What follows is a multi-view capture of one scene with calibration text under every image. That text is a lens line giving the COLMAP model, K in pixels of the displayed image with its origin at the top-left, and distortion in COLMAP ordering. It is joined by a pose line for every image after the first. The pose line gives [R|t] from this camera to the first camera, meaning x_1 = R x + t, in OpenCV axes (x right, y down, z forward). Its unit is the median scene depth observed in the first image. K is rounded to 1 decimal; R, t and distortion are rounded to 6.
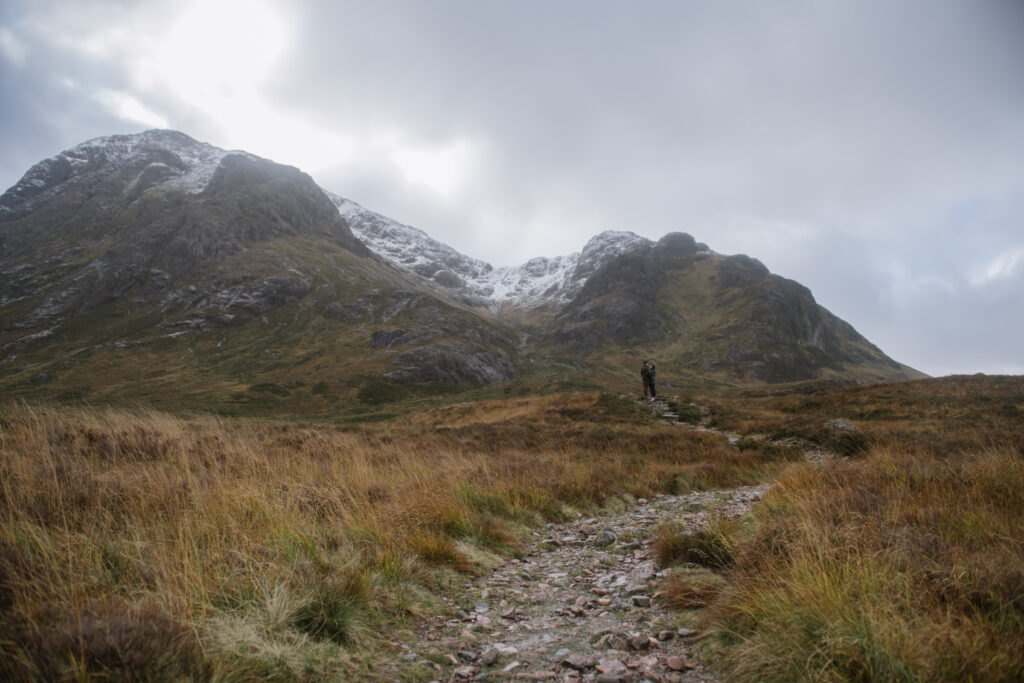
lens RADIAL K [[703.0, 0, 514.5], [0, 703.0, 344.1], [0, 0, 1]] dist [-0.043334, -0.004839]
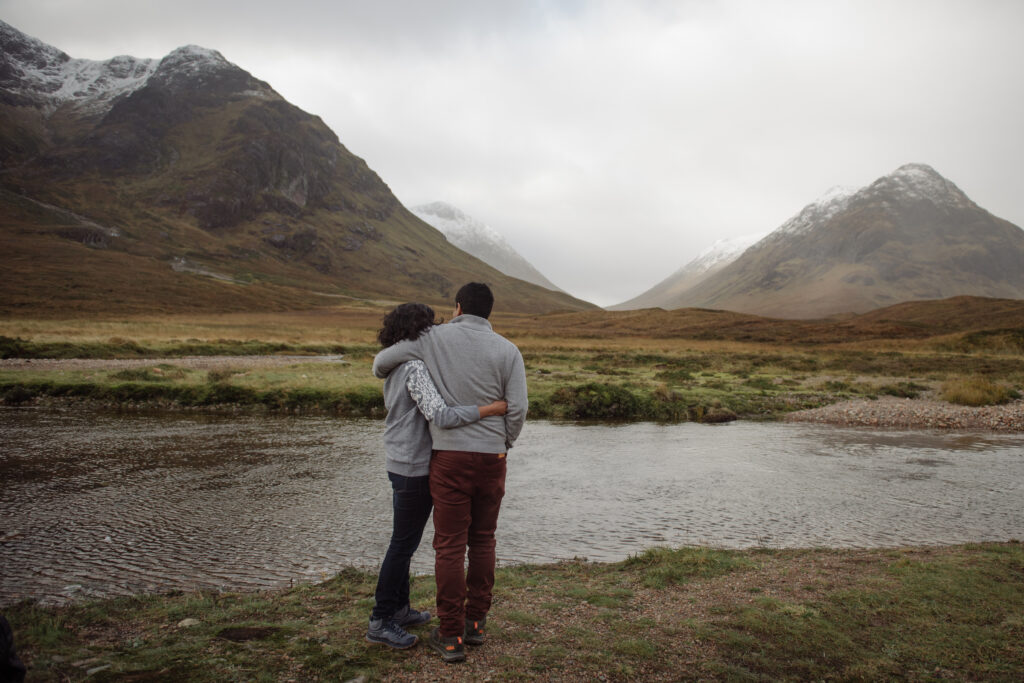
lens RADIAL K [[744.8, 0, 538.2], [0, 744.8, 321.0], [0, 0, 1]] dist [-0.038854, -0.009695]
pose [[0.889183, 0.050856, 0.454717, 0.129390], [-0.144598, 0.974105, 0.173813, -0.036657], [-0.434103, -0.220302, 0.873511, -0.224881]]
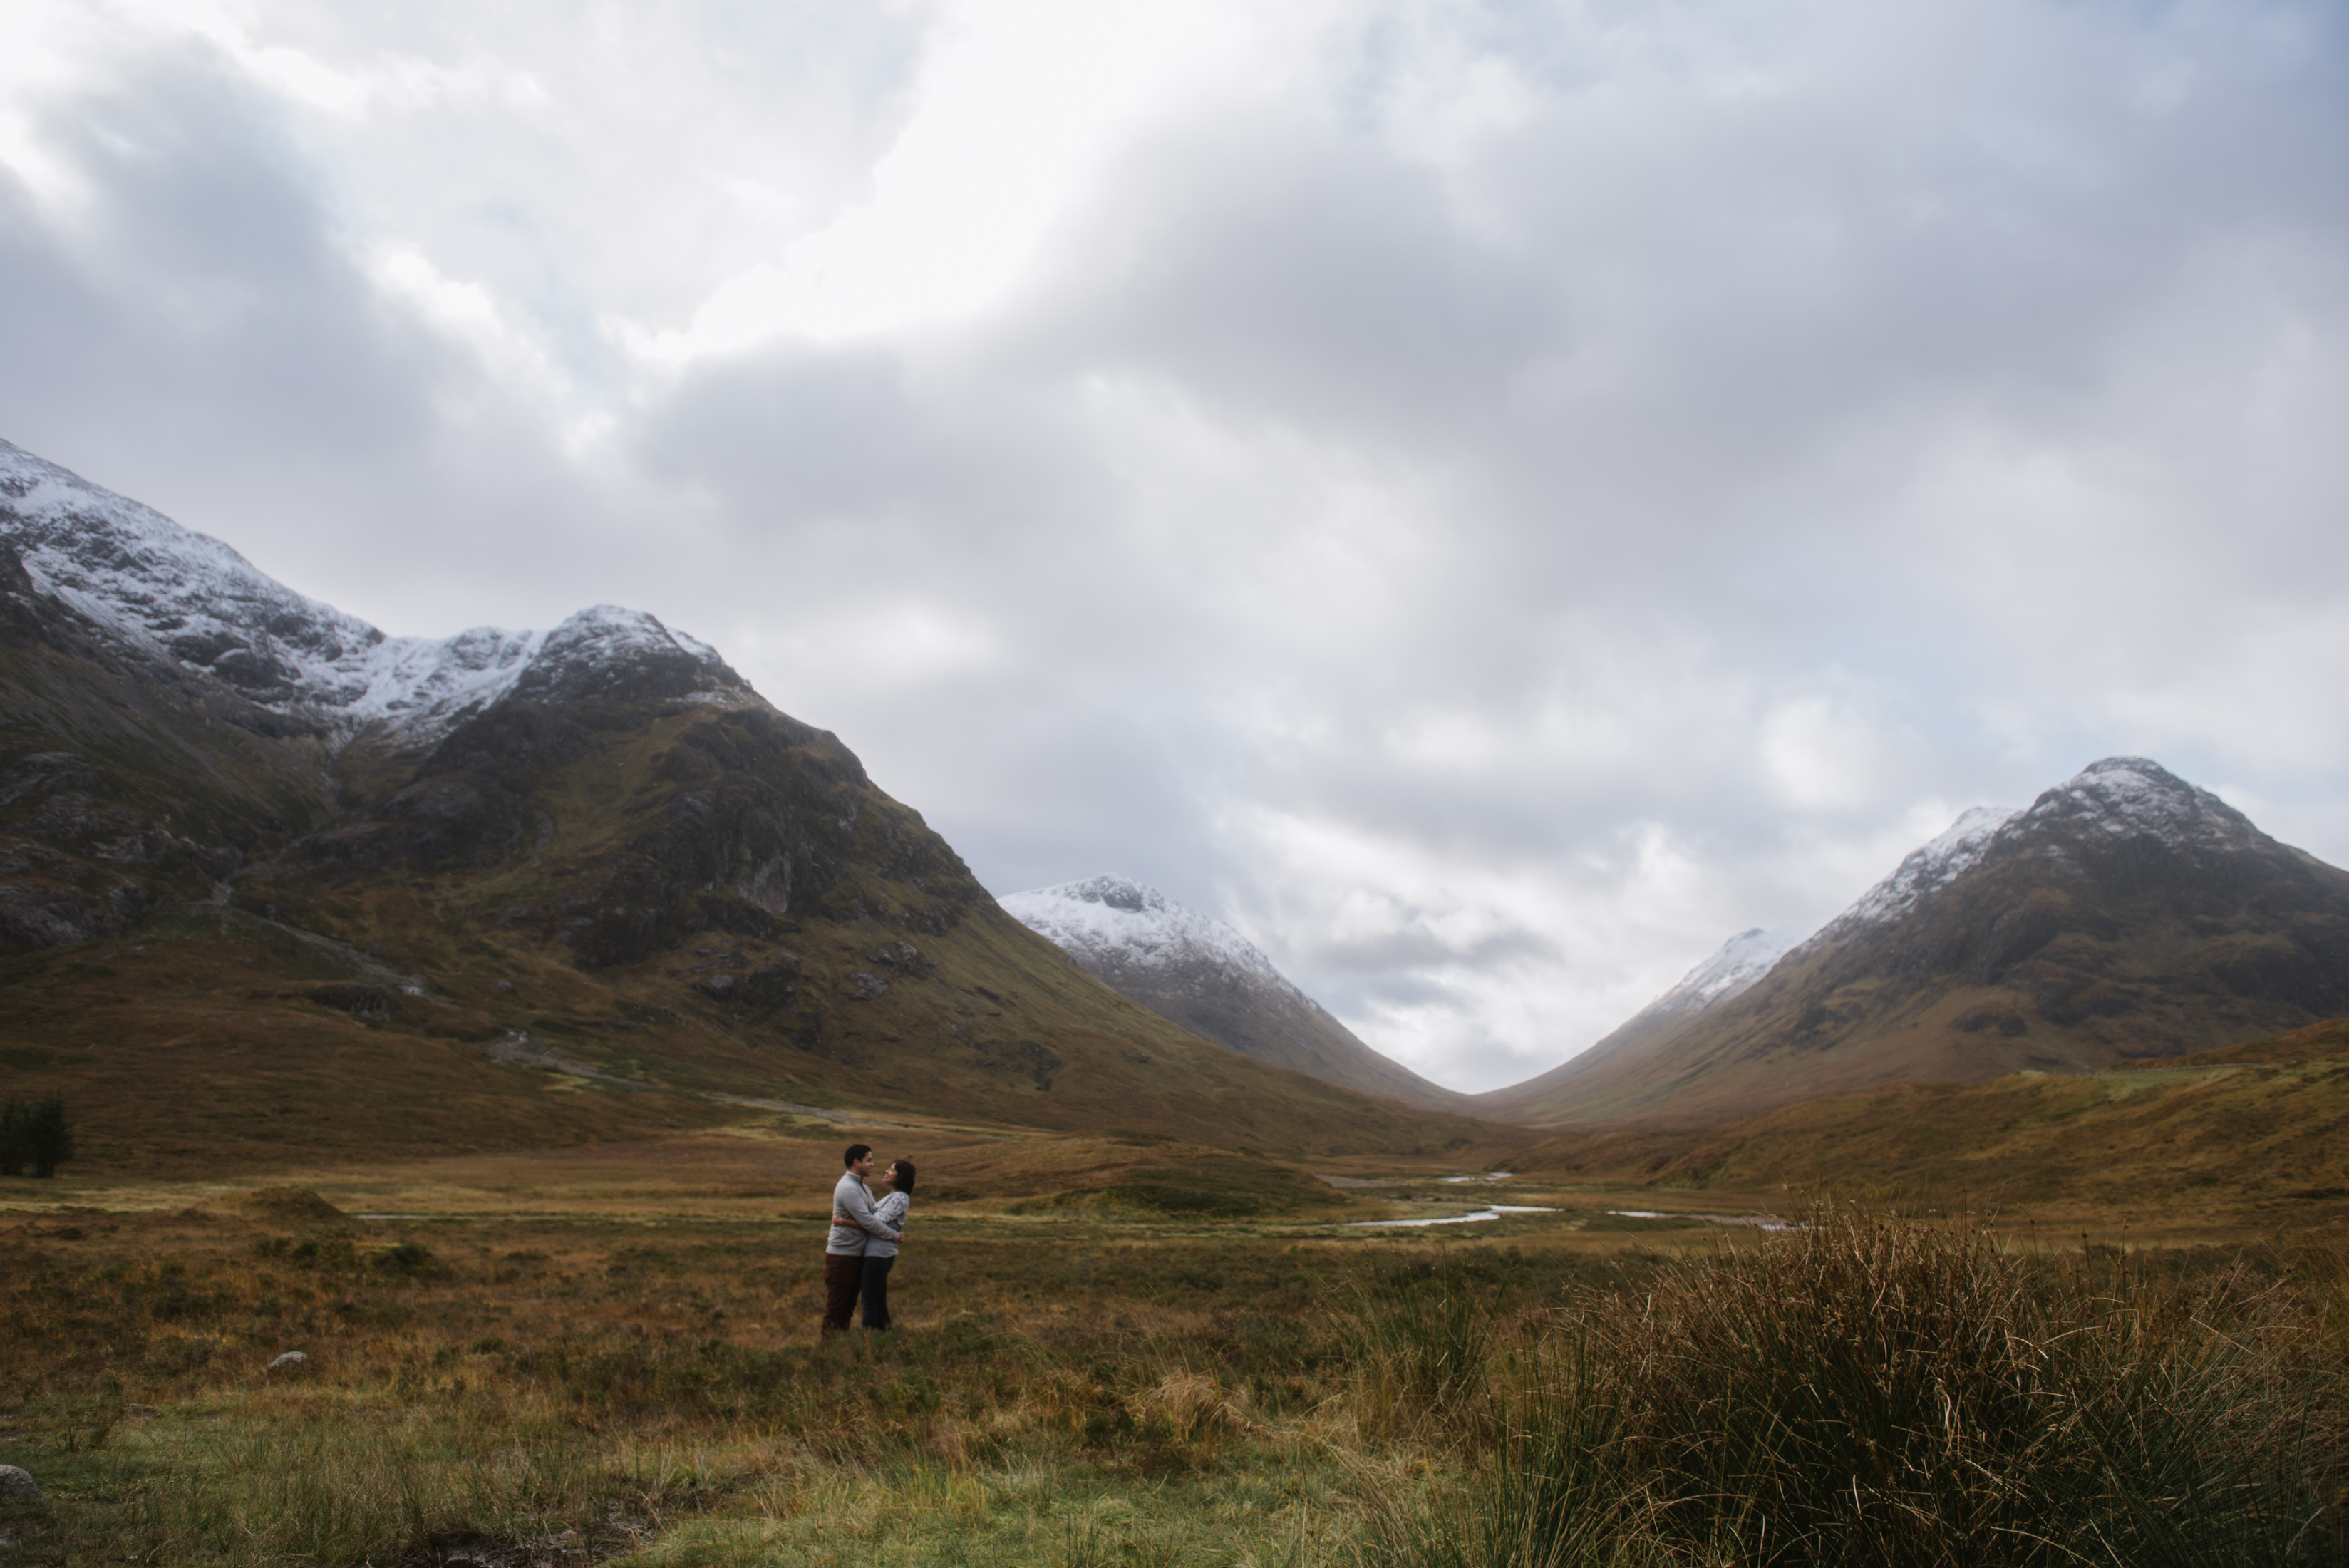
lens RADIAL K [[1708.6, 0, 1149.8], [0, 1708.6, 787.6], [0, 0, 1]] dist [-0.038854, -0.009695]
pose [[0.949215, 0.095658, 0.299732, 0.168043], [-0.099988, 0.994988, -0.000896, -0.073666], [-0.298316, -0.029119, 0.954023, -0.357525]]
